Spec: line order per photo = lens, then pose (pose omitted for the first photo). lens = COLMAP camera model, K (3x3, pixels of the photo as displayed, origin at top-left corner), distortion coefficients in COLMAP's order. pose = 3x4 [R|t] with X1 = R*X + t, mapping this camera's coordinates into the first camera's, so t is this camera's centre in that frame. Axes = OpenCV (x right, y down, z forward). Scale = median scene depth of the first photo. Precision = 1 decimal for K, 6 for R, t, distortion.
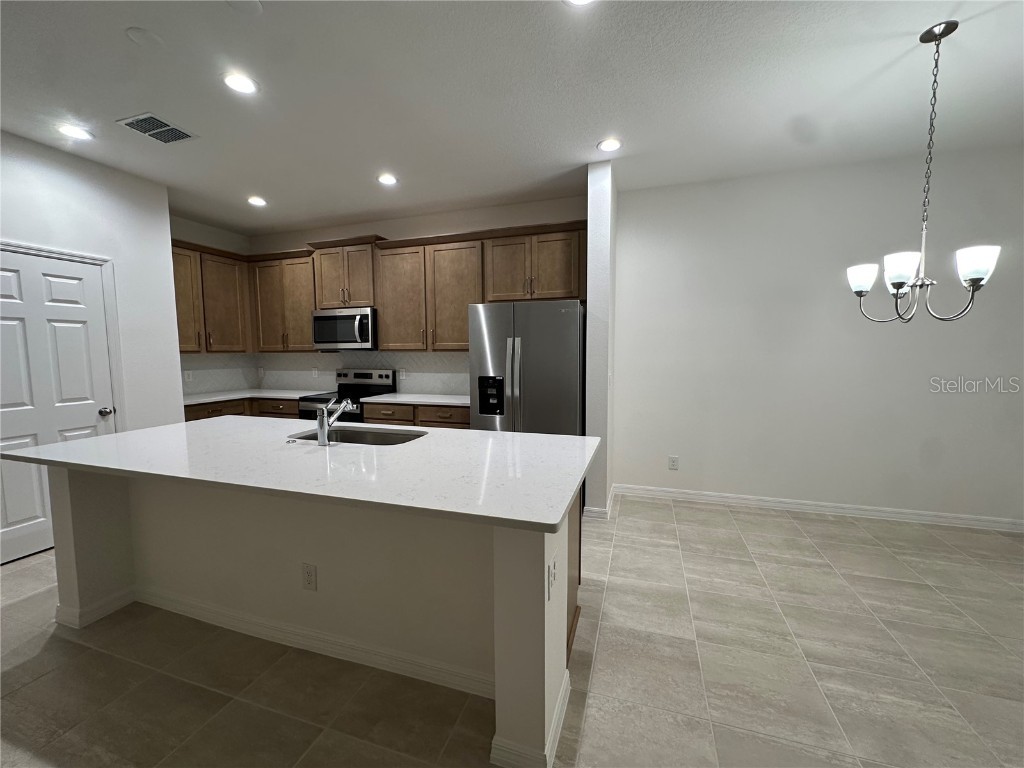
lens RADIAL K [[409.2, 0, 511.7], [0, 409.2, 388.6], [0, 0, 1]] dist [-0.001093, 0.000526]
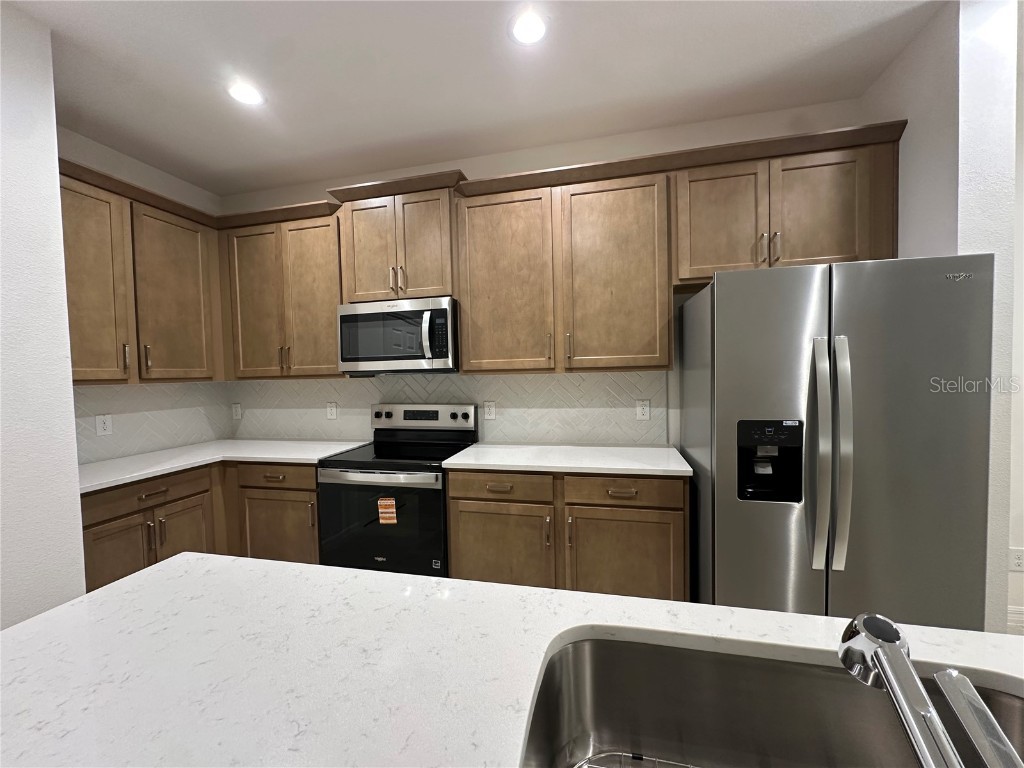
lens RADIAL K [[409.2, 0, 511.7], [0, 409.2, 388.6], [0, 0, 1]] dist [-0.001093, 0.000526]
pose [[0.996403, -0.021941, 0.081857, -0.311468], [0.026230, 0.998319, -0.051692, -0.039861], [-0.080586, 0.053654, 0.995303, 0.438250]]
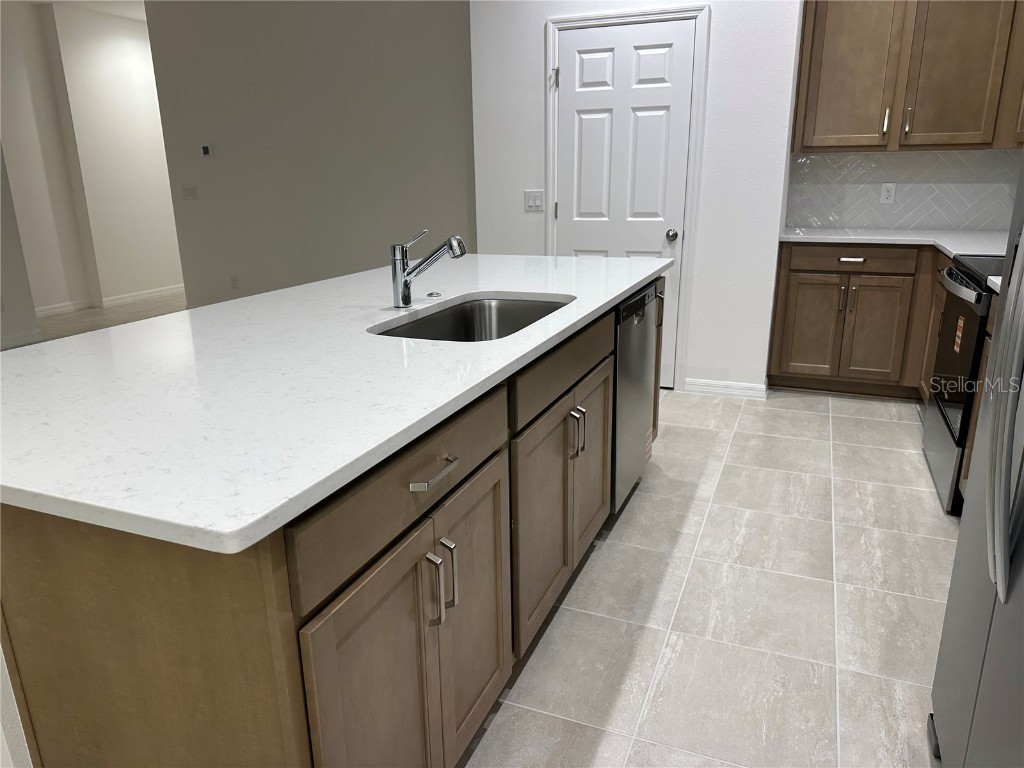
lens RADIAL K [[720.8, 0, 512.0], [0, 720.8, 384.0], [0, 0, 1]] dist [-0.030479, -0.000612]
pose [[-0.062809, 0.289648, -0.955070, 0.246949], [-0.070875, 0.953249, 0.293757, -0.035396], [0.995506, 0.086141, -0.039343, 0.600031]]
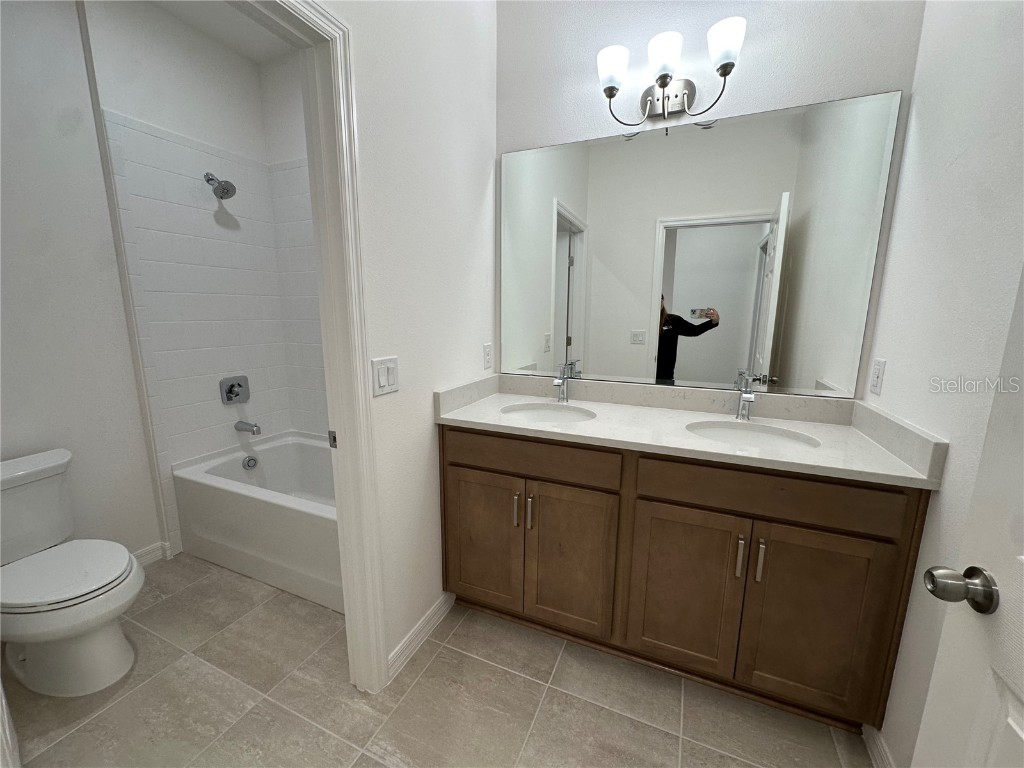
lens RADIAL K [[413.3, 0, 512.0], [0, 413.3, 384.0], [0, 0, 1]] dist [0.002363, 0.000405]
pose [[0.994967, 0.026796, -0.096551, -0.640210], [-0.018064, 0.995759, 0.090208, -0.023347], [0.098559, -0.088010, 0.991232, 0.119113]]
